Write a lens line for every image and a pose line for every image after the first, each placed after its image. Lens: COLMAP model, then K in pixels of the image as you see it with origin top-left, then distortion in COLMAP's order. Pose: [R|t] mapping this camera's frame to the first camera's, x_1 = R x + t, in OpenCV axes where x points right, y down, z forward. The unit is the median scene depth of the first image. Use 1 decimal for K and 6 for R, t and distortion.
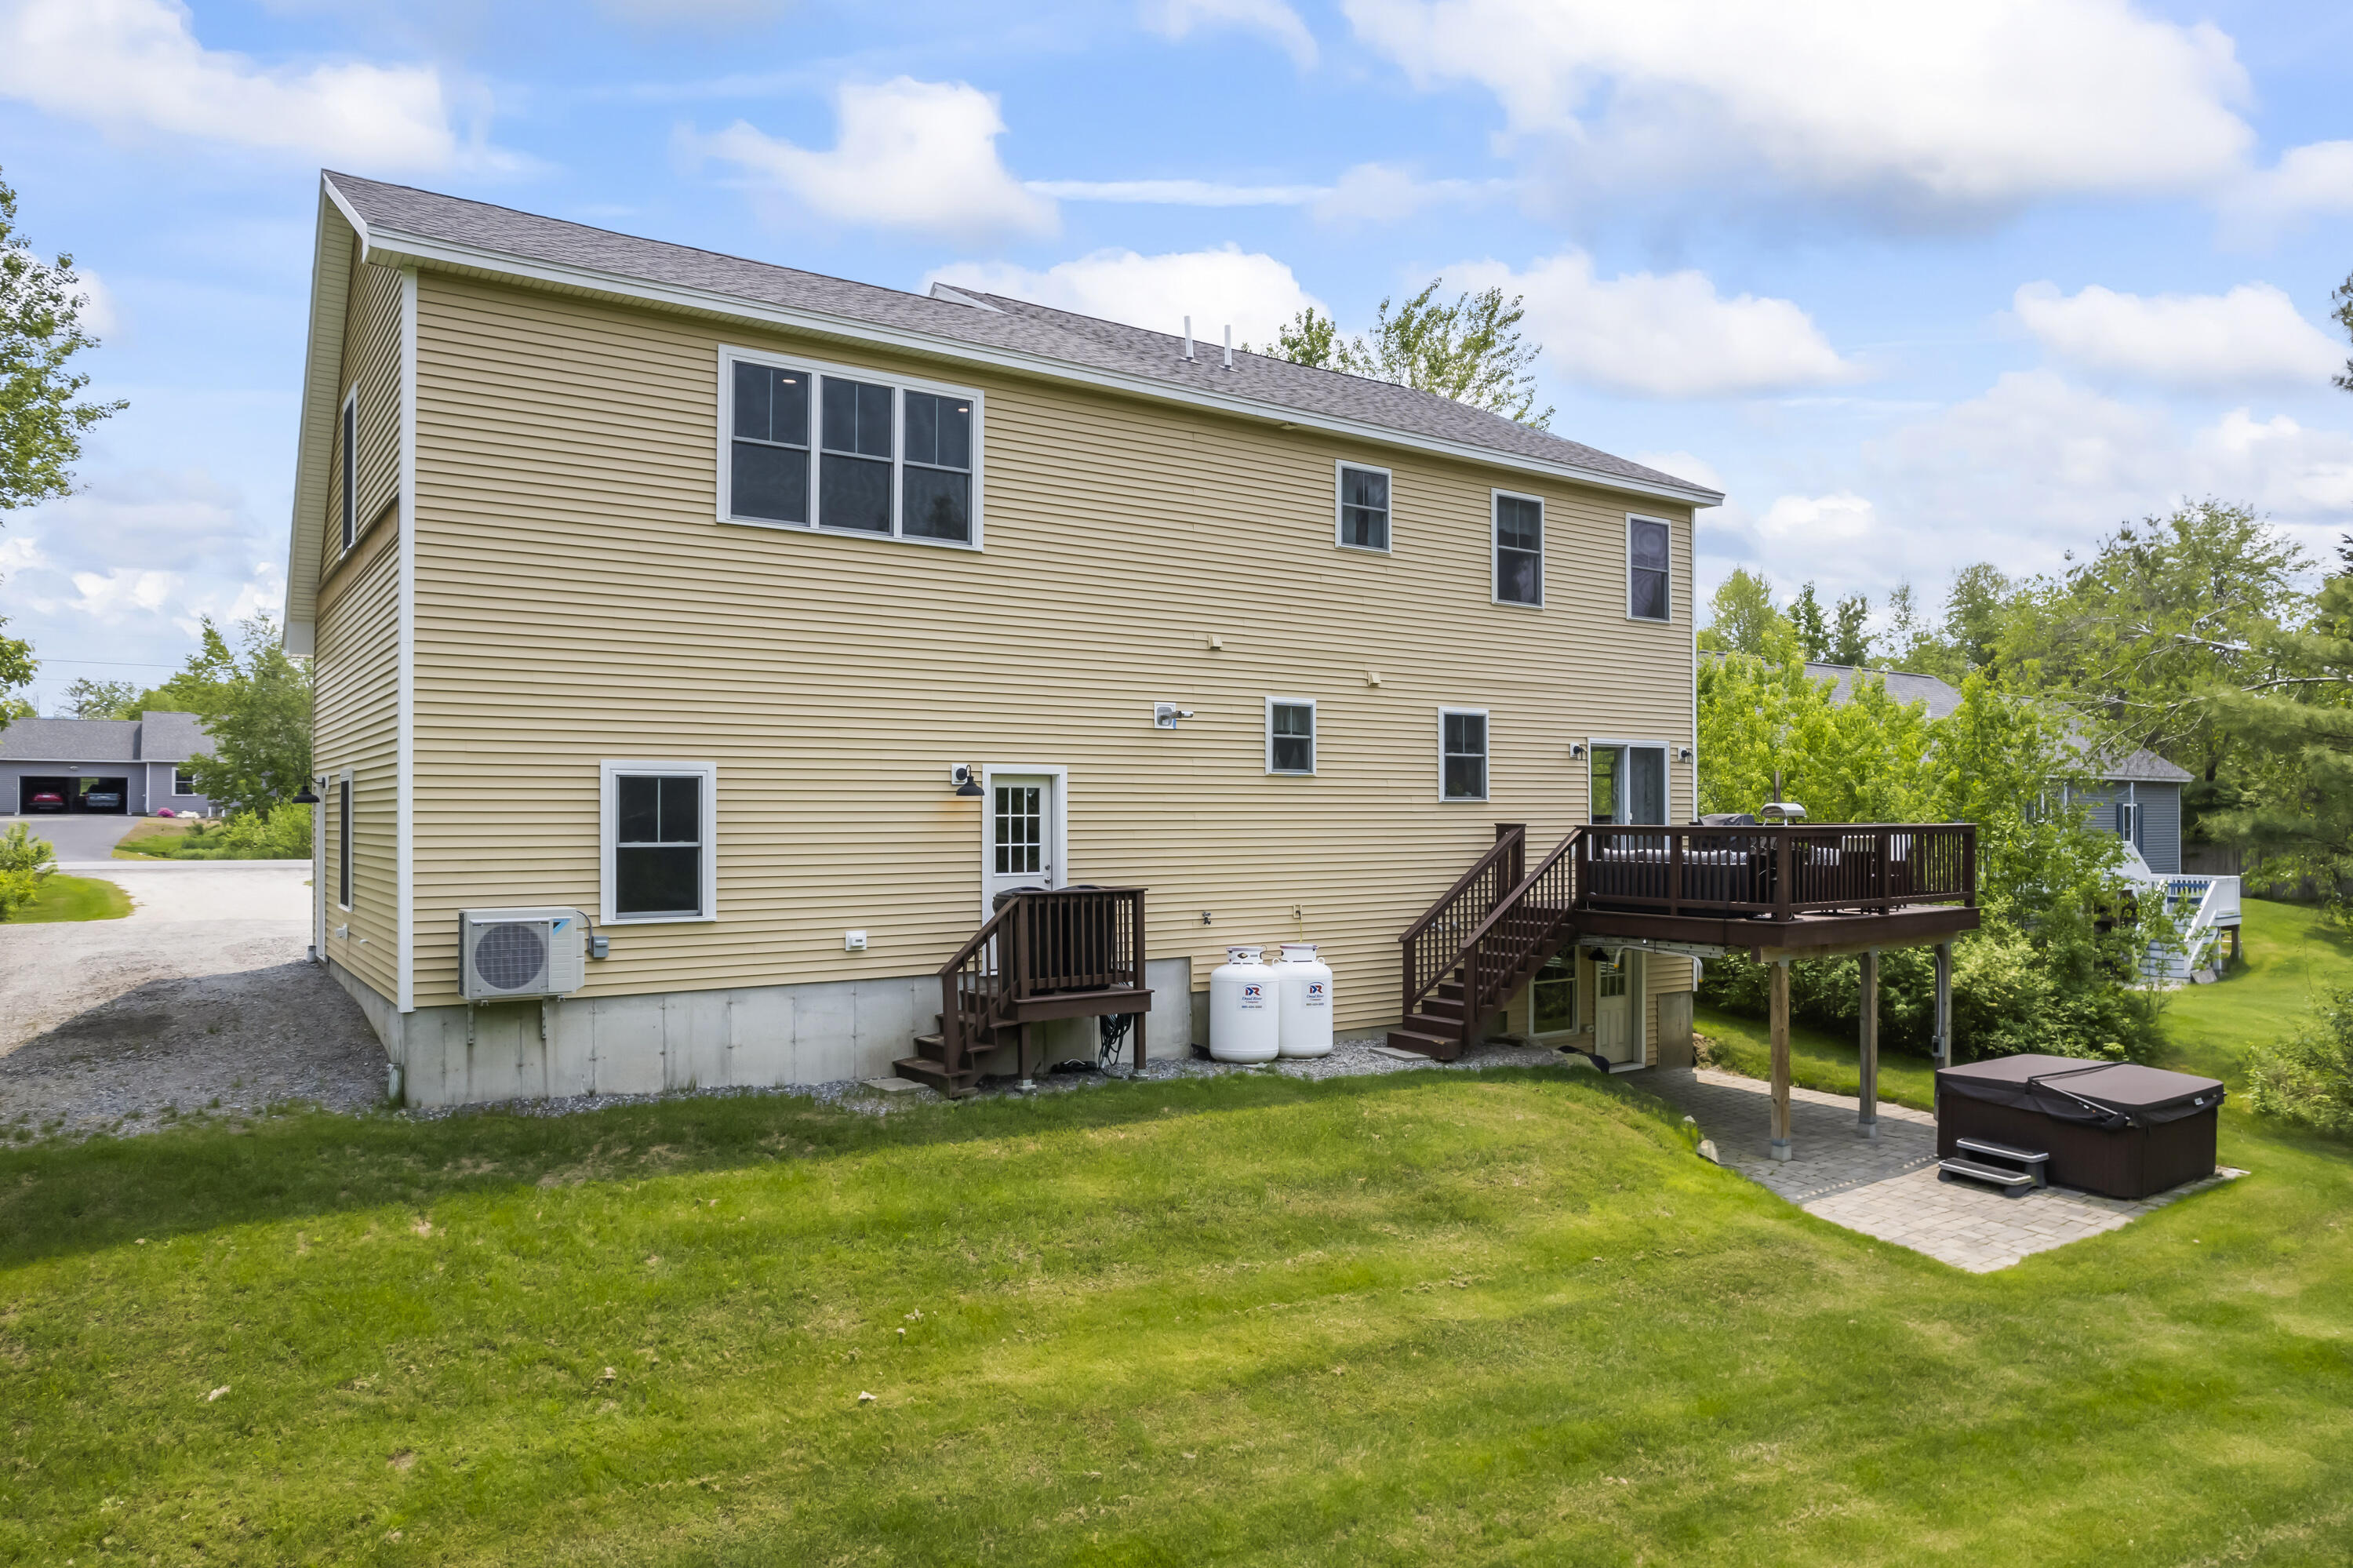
lens RADIAL K [[1518.3, 0, 1165.8], [0, 1518.3, 776.4], [0, 0, 1]] dist [-0.057617, 0.035320]
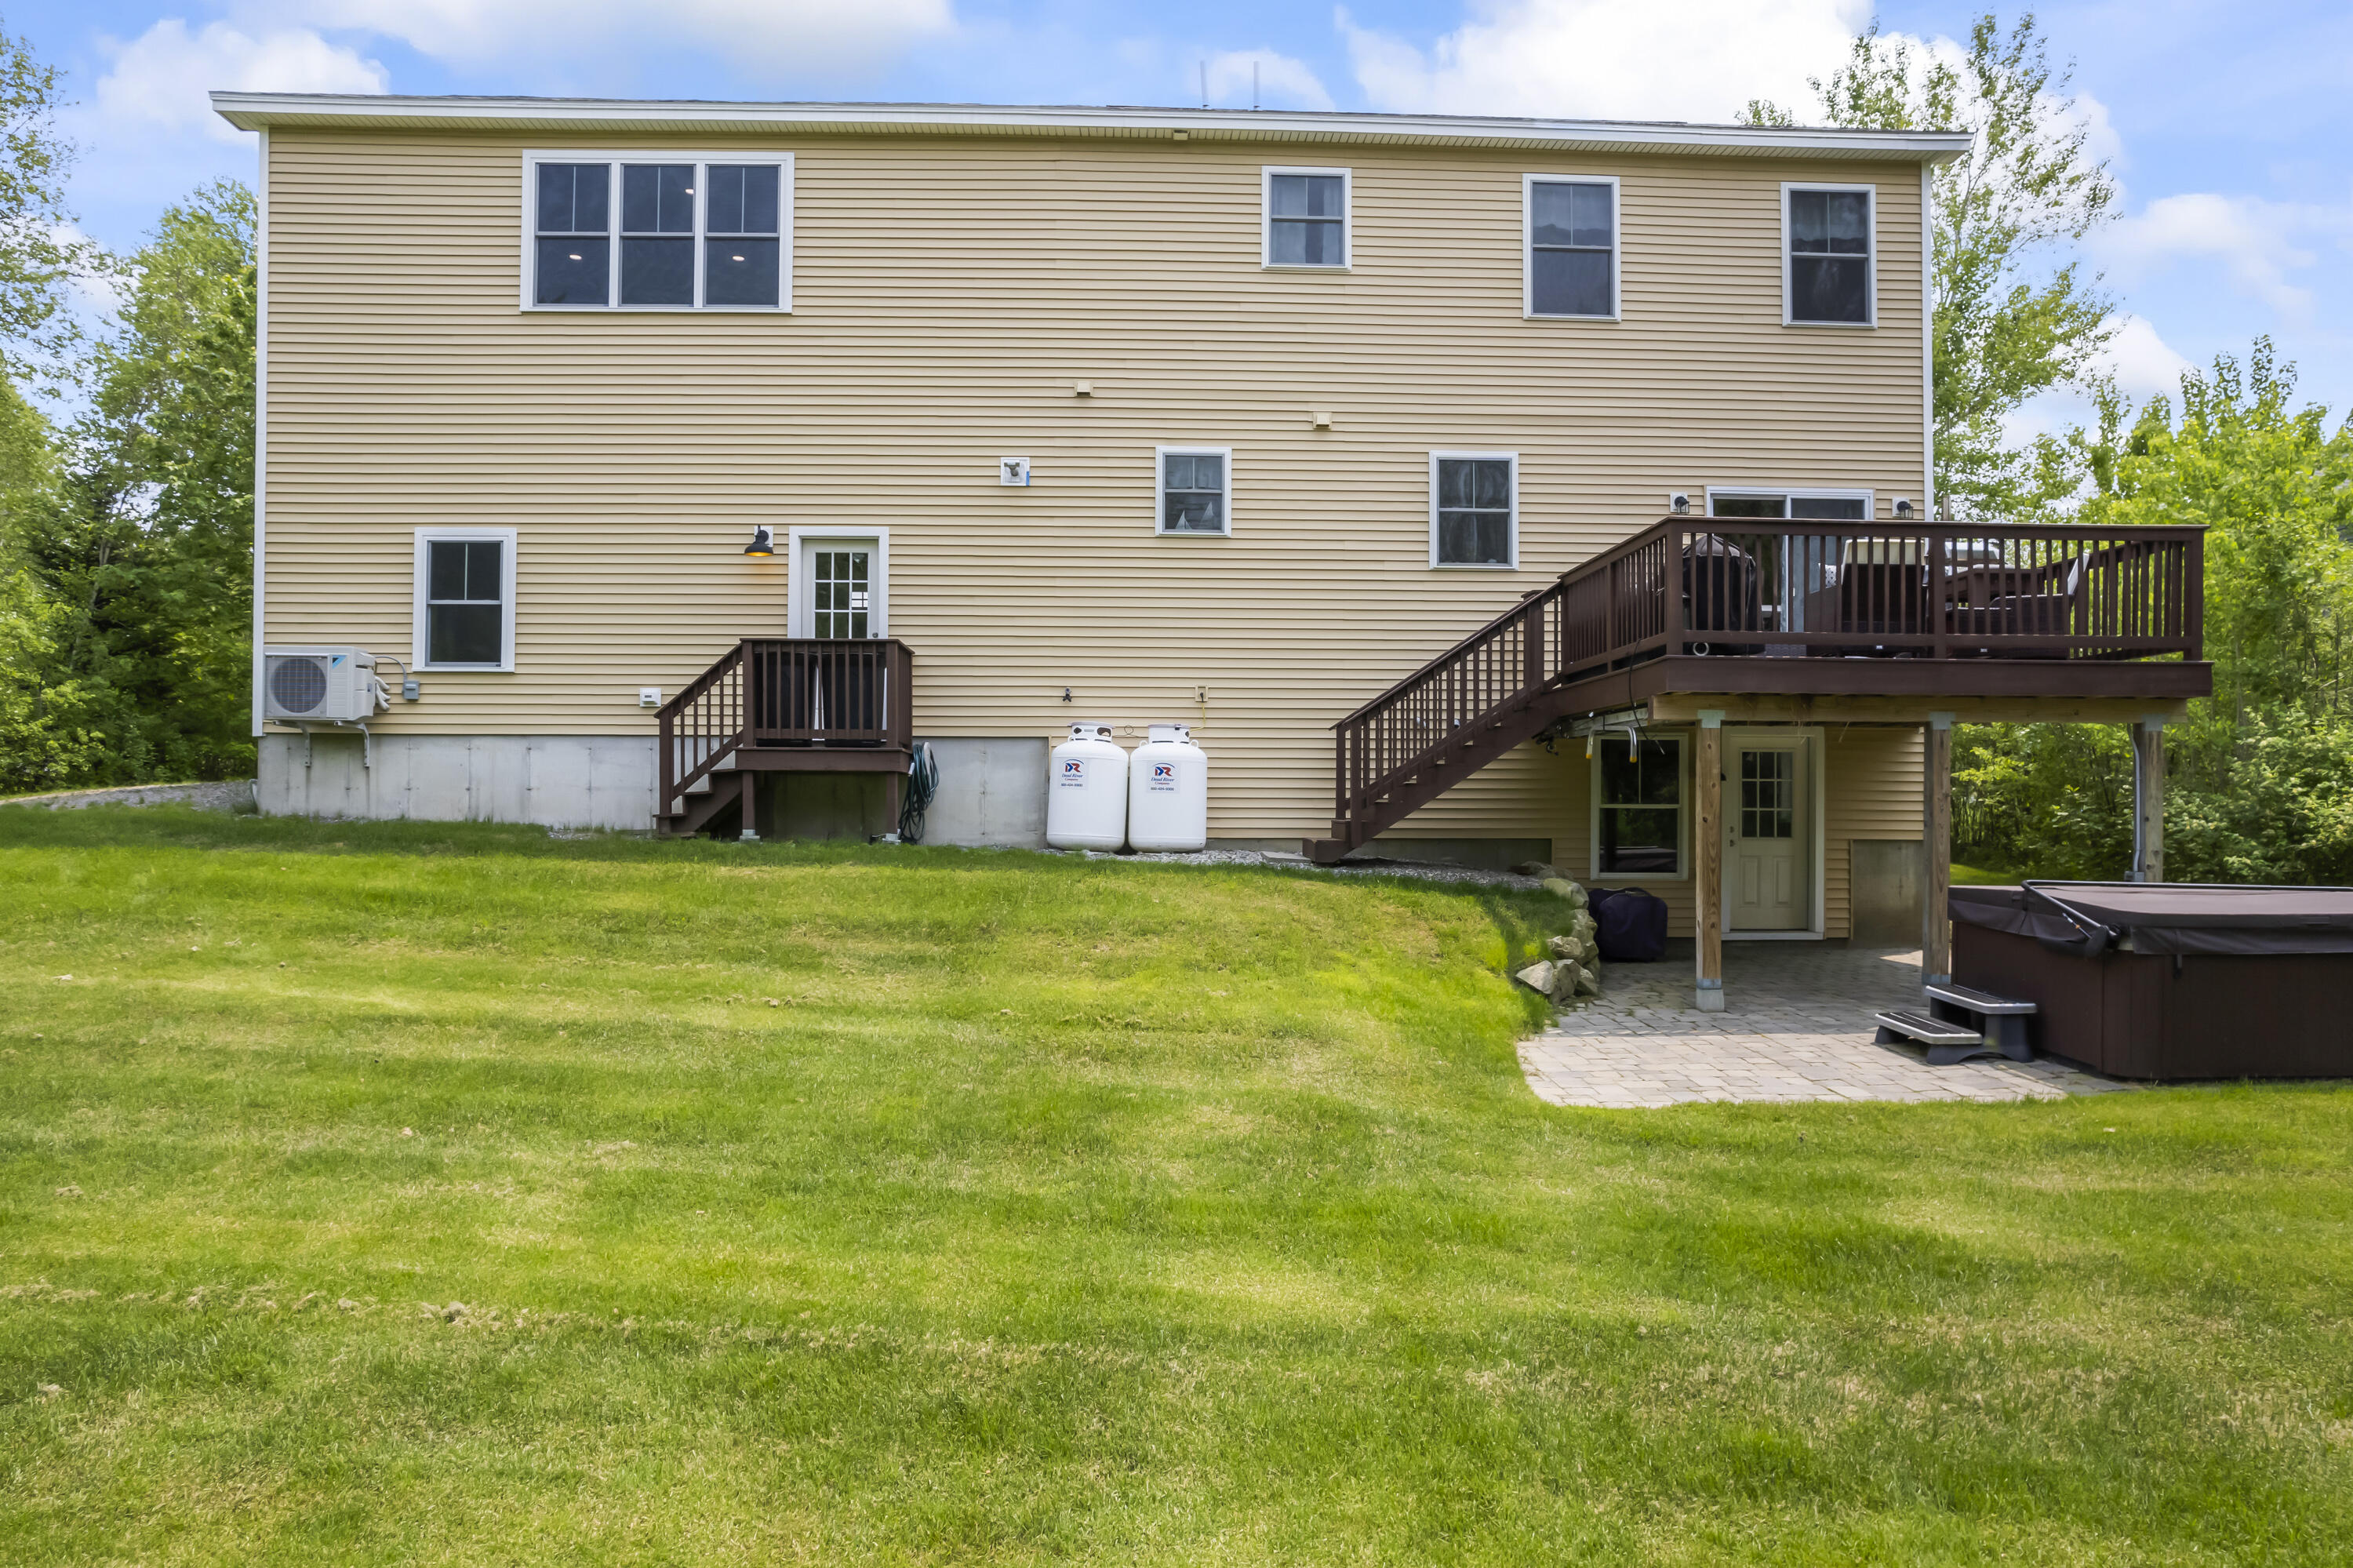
lens RADIAL K [[1518.3, 0, 1188.9], [0, 1518.3, 800.2], [0, 0, 1]] dist [-0.057617, 0.035320]
pose [[0.838932, -0.001155, -0.544236, 0.635942], [0.007323, 0.999931, 0.009167, 0.163745], [0.544188, -0.011676, 0.838882, 0.313205]]
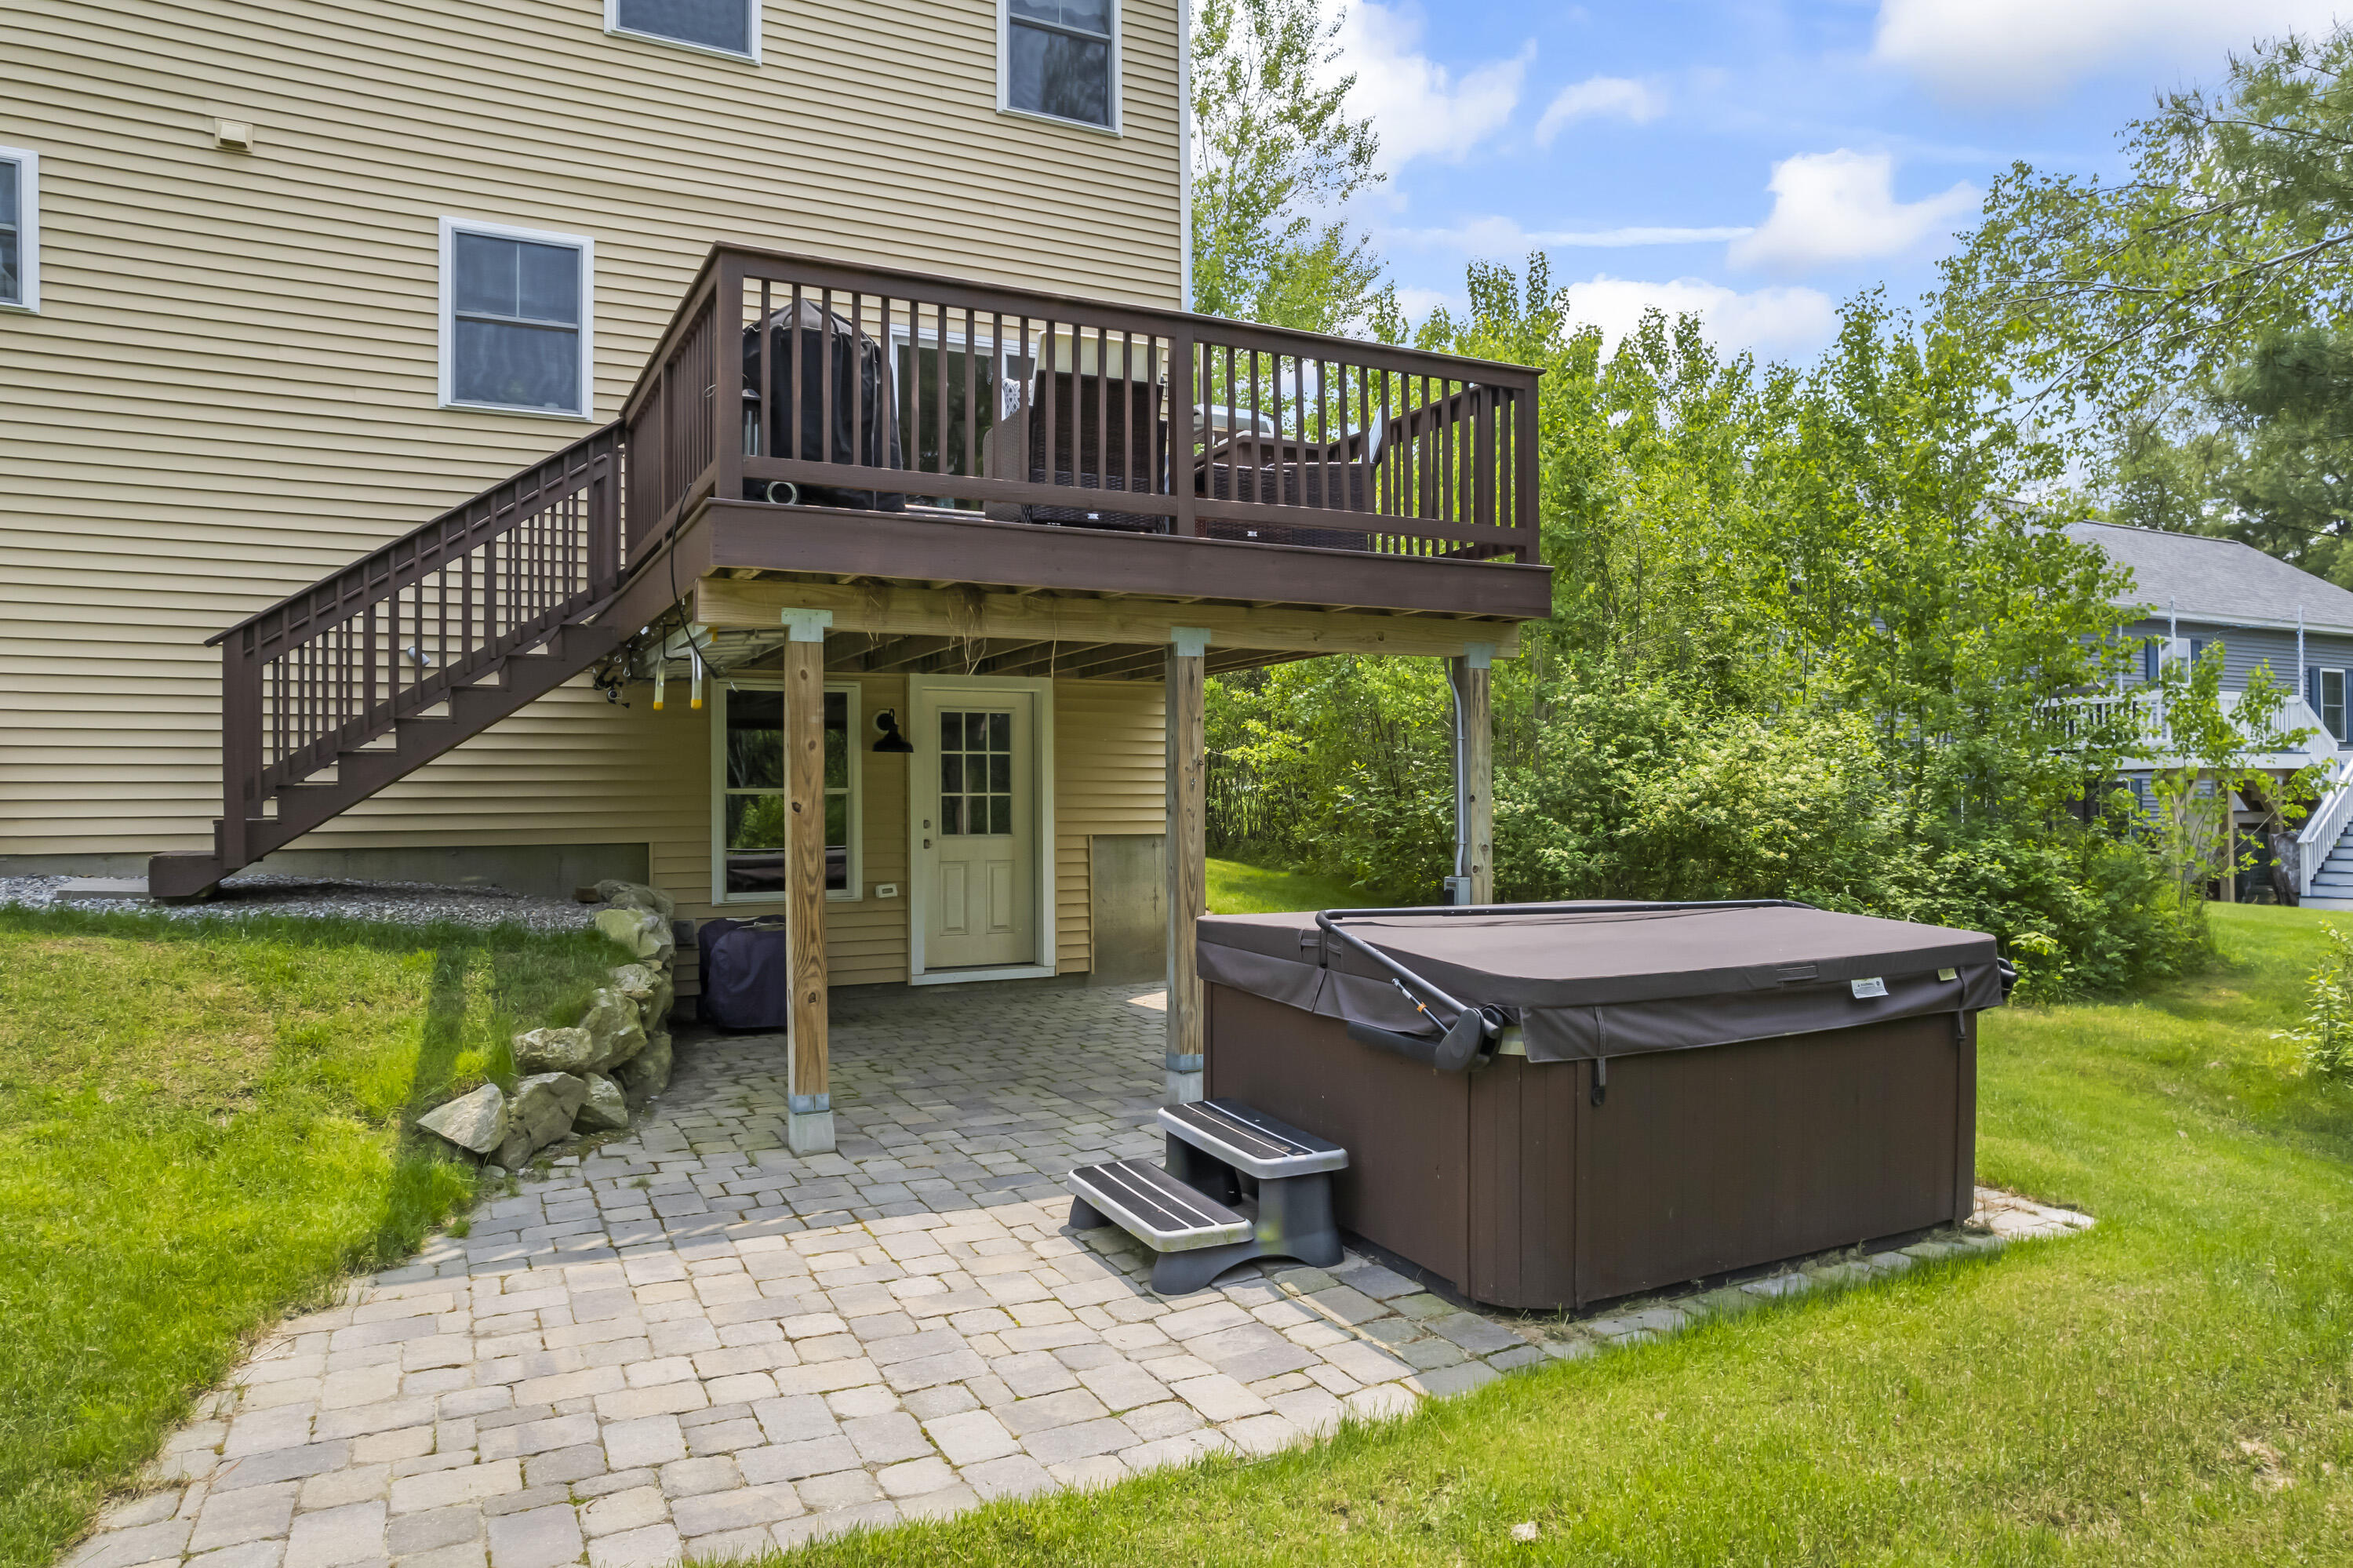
lens RADIAL K [[1518.3, 0, 1193.1], [0, 1518.3, 771.5], [0, 0, 1]] dist [-0.057617, 0.035320]
pose [[0.991125, -0.013558, -0.132241, 0.605722], [0.013249, 0.999907, -0.003218, 0.175116], [0.132272, 0.001438, 0.991212, 0.685276]]
